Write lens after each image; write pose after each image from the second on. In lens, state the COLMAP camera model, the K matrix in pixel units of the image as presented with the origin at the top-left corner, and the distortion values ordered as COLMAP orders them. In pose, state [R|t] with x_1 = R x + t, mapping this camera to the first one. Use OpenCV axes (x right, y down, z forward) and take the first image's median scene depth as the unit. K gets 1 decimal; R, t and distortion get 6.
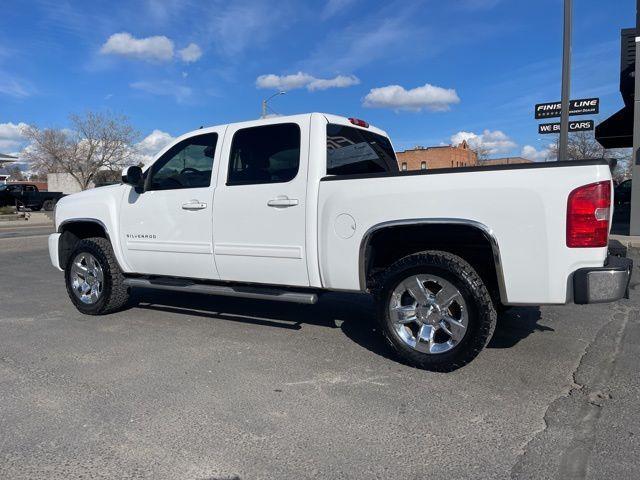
lens RADIAL K [[482.8, 0, 323.9], [0, 482.8, 234.5], [0, 0, 1]] dist [0.071836, -0.097470]
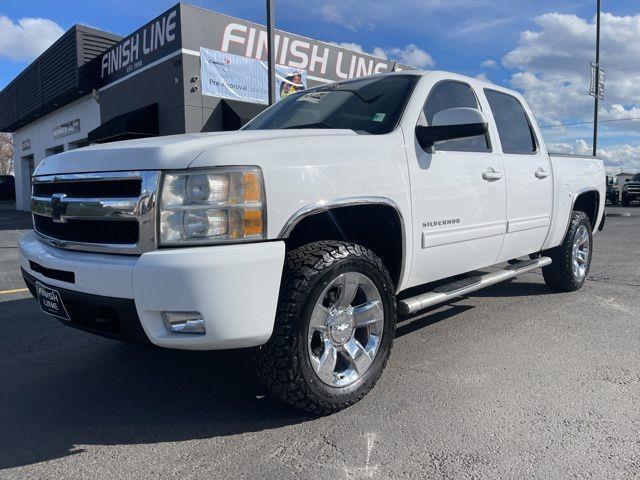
lens RADIAL K [[482.8, 0, 323.0], [0, 482.8, 243.4], [0, 0, 1]] dist [0.071836, -0.097470]
pose [[0.233286, -0.095011, 0.967755, -1.120063], [0.079464, 0.993749, 0.078407, -0.034175], [-0.969156, 0.058611, 0.239378, 1.101902]]
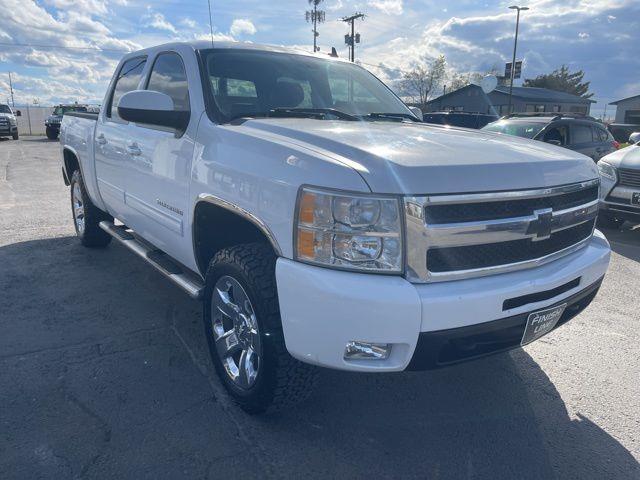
lens RADIAL K [[482.8, 0, 322.7], [0, 482.8, 237.6], [0, 0, 1]] dist [0.071836, -0.097470]
pose [[-0.913566, -0.104949, 0.392916, -0.659858], [0.015762, 0.956267, 0.292069, -0.189118], [-0.406385, 0.273018, -0.871959, 2.030399]]
